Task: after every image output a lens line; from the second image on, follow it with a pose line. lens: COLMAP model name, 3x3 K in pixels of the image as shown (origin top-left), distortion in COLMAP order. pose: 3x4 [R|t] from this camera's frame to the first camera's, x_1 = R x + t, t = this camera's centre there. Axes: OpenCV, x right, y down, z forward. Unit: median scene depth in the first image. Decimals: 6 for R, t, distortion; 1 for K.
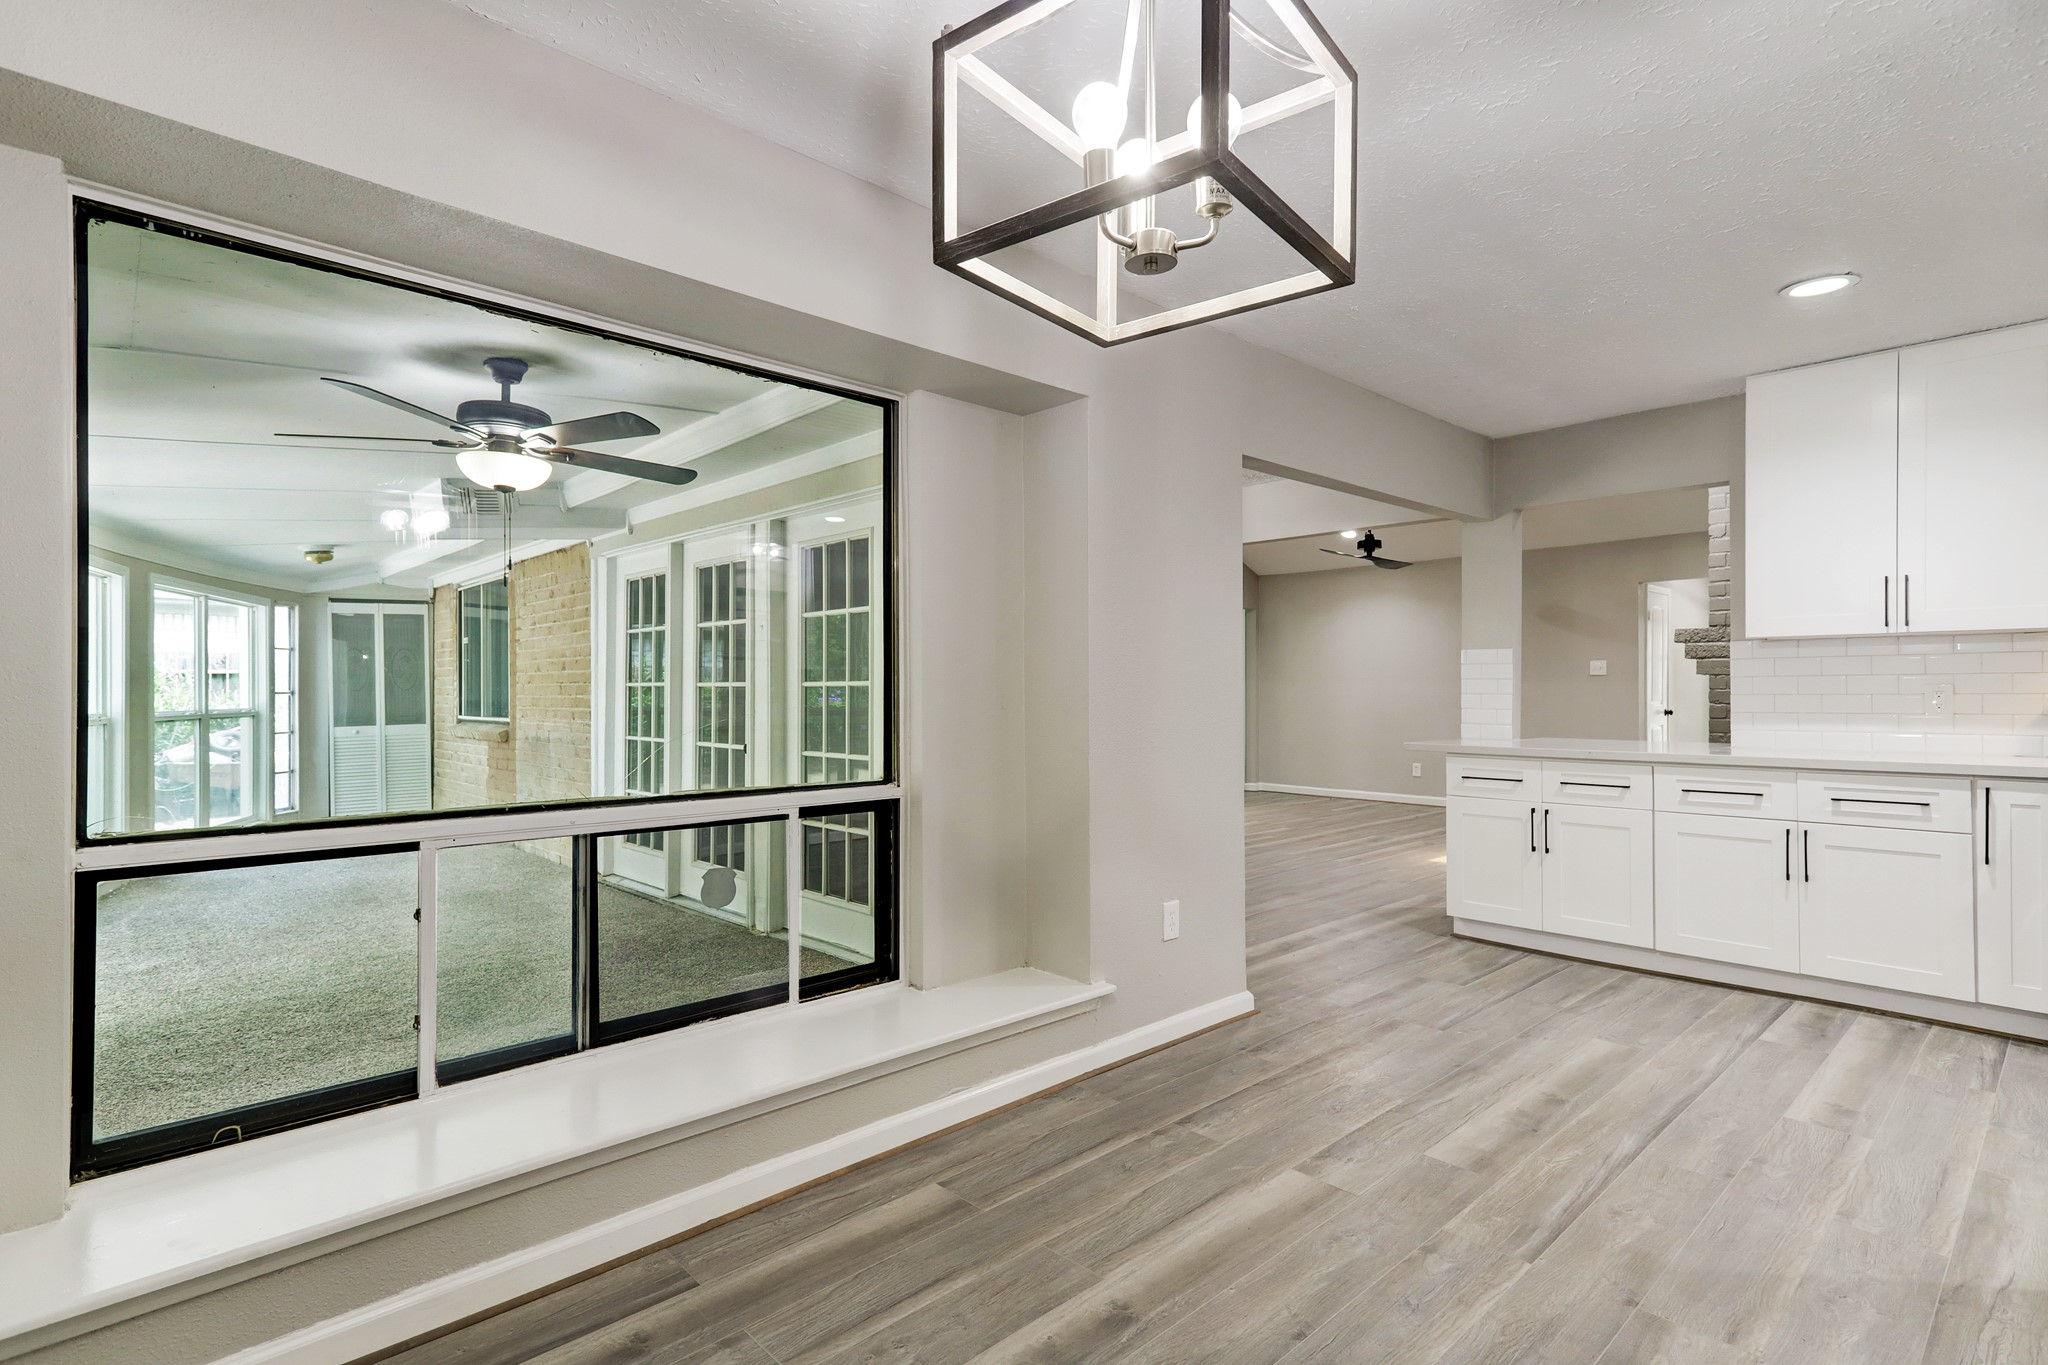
lens RADIAL K [[972.3, 0, 1021.6], [0, 972.3, 688.3], [0, 0, 1]] dist [0.001891, 0.000460]
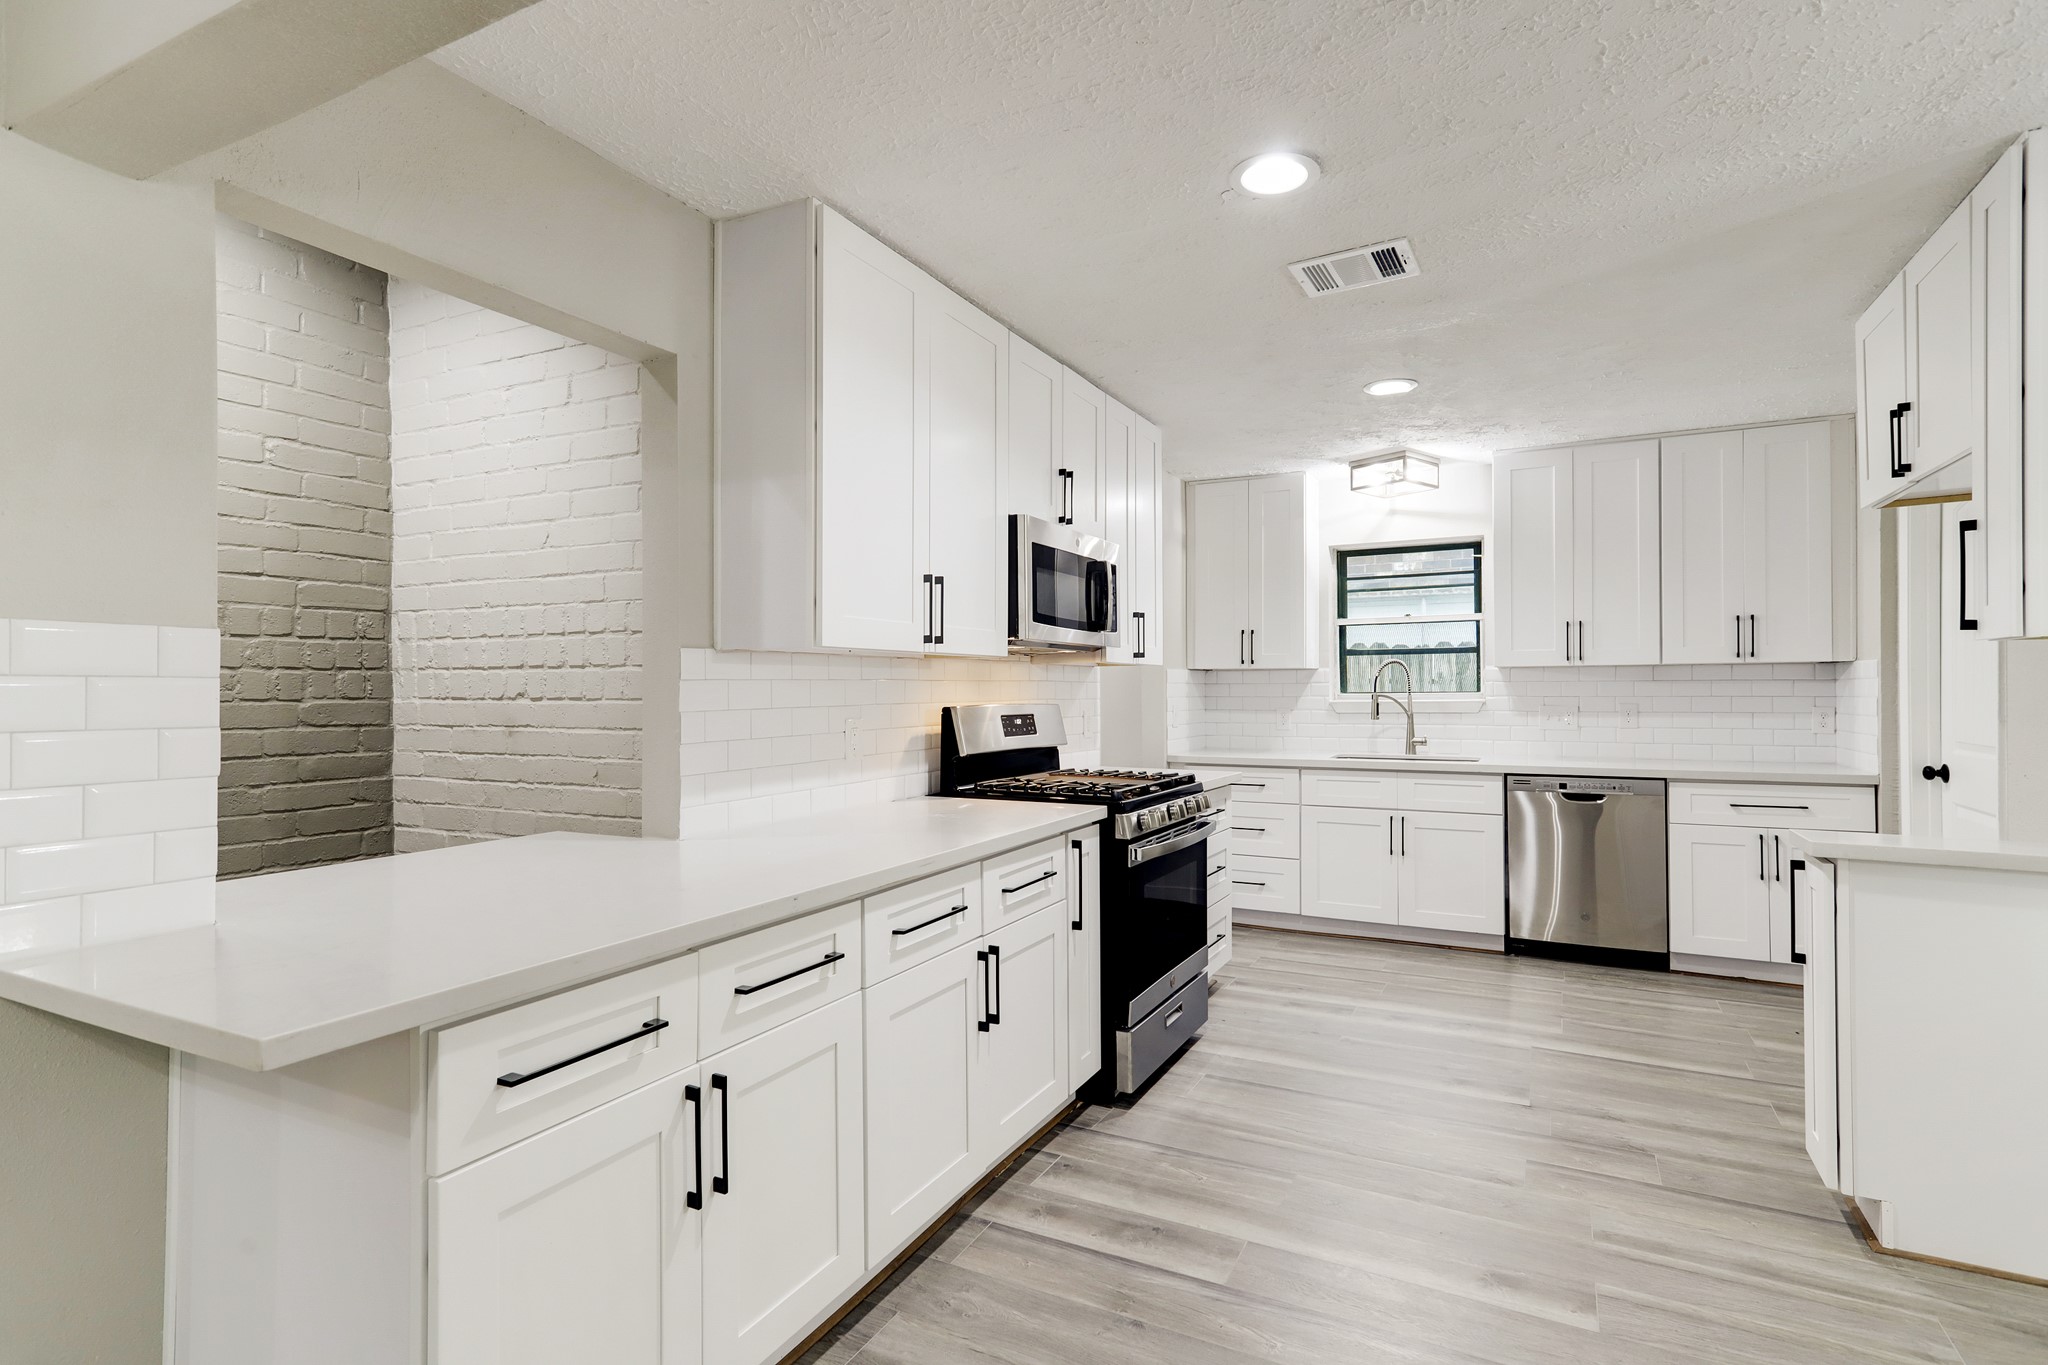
lens RADIAL K [[965.7, 0, 1024.0], [0, 965.7, 682.5], [0, 0, 1]] dist [0.002499, 0.000938]
pose [[-0.327215, 0.008272, 0.944914, 0.186123], [0.002987, 0.999966, -0.007720, -0.031933], [-0.944945, 0.000296, -0.327229, 1.278433]]
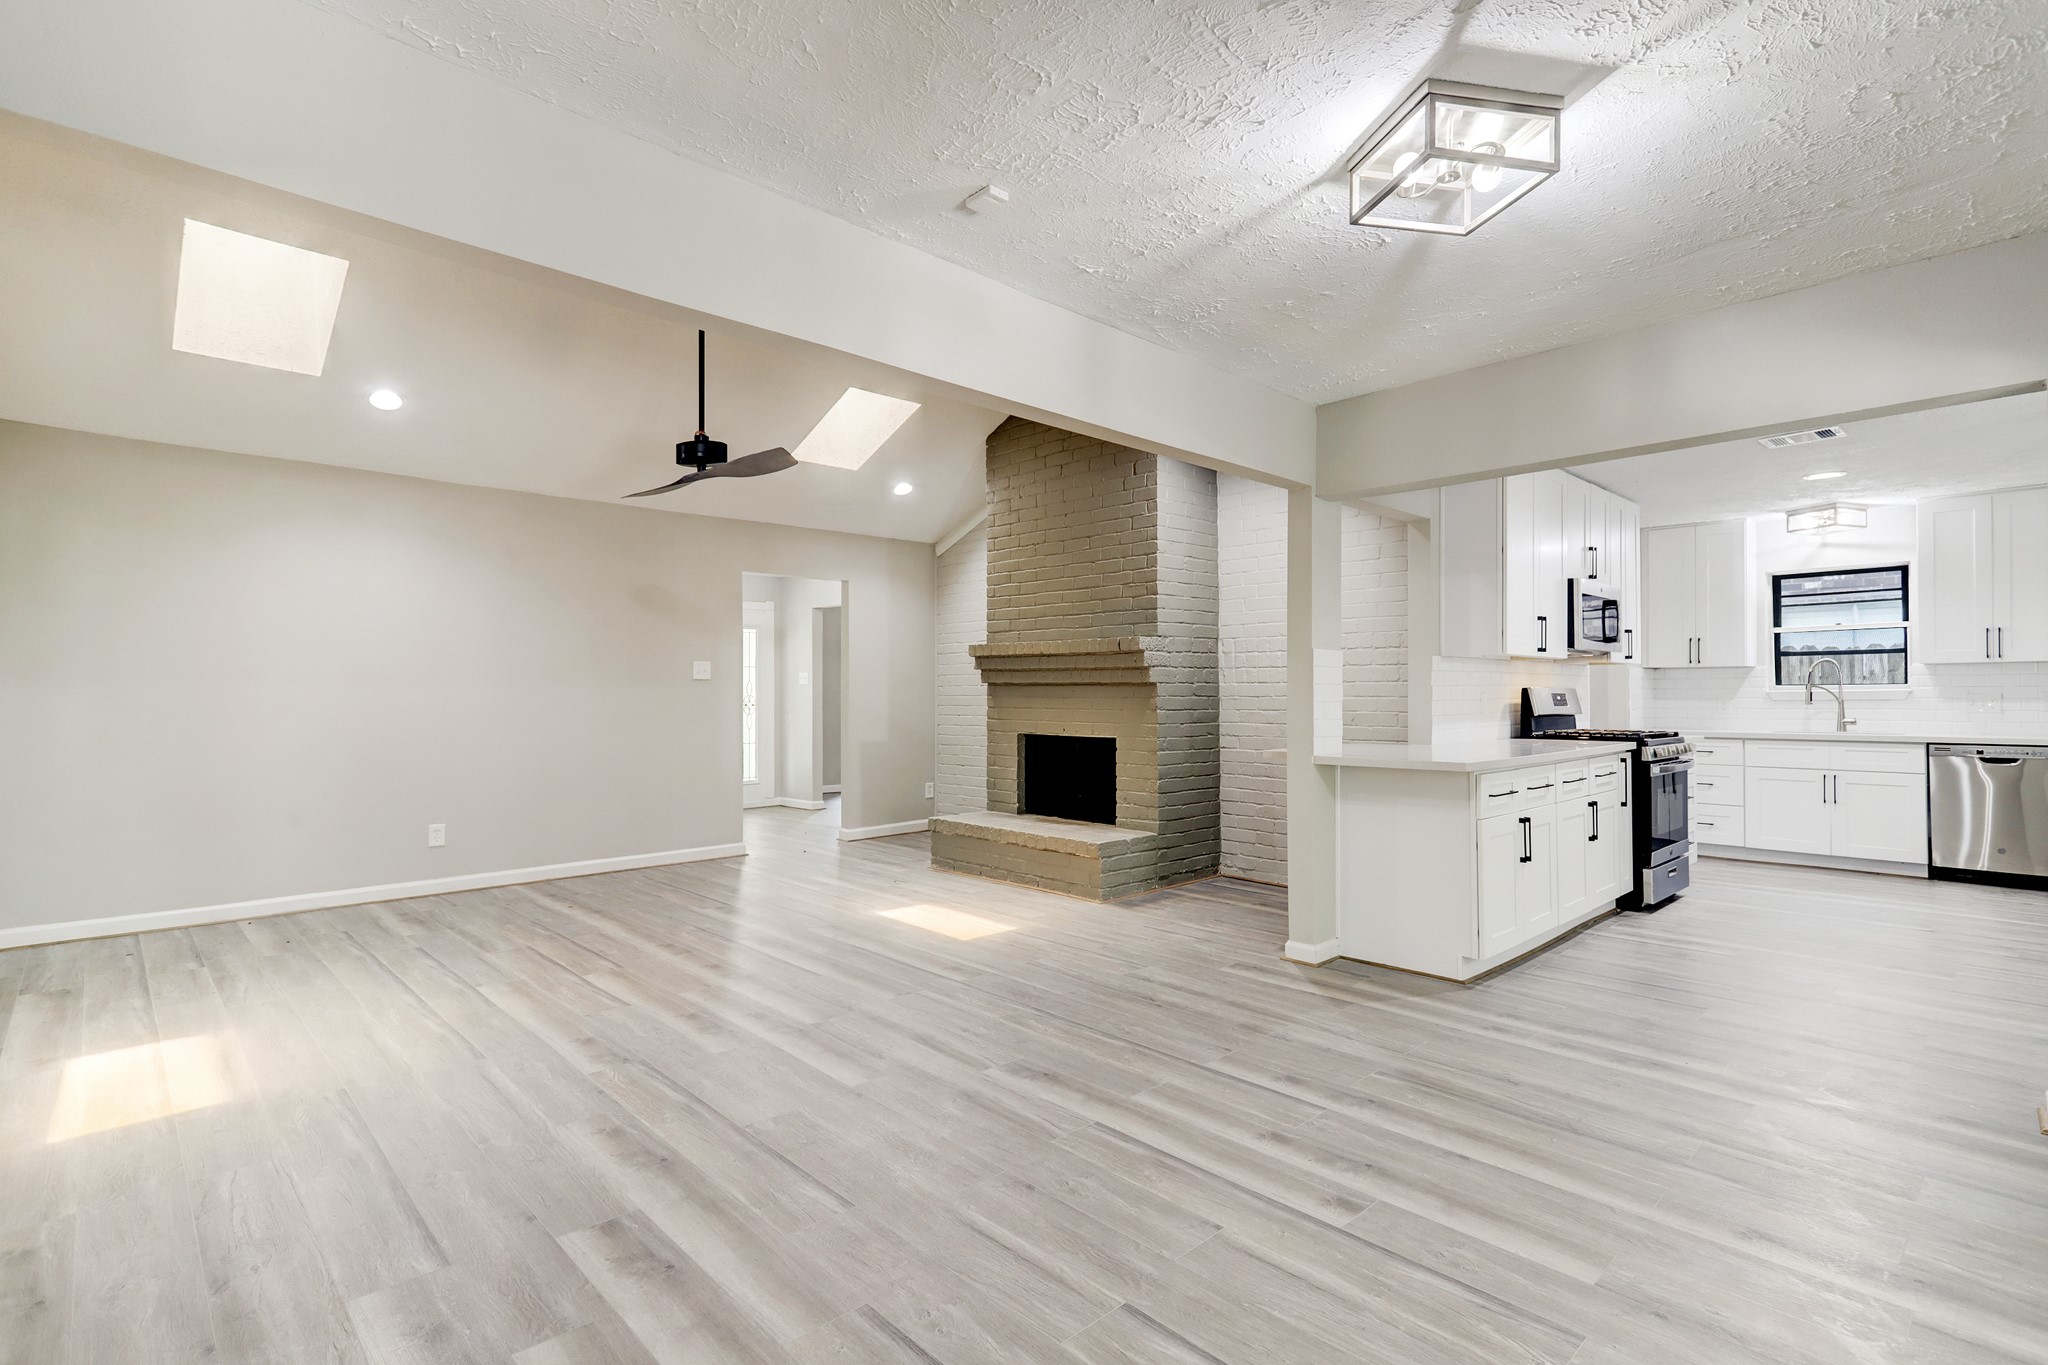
lens RADIAL K [[992.9, 0, 1028.4], [0, 992.9, 689.0], [0, 0, 1]] dist [0.002203, 0.001695]
pose [[-0.030380, 0.010218, 0.999486, -0.587106], [0.001195, 0.999947, -0.010186, 0.004028], [-0.999538, 0.000885, -0.030390, 1.953955]]
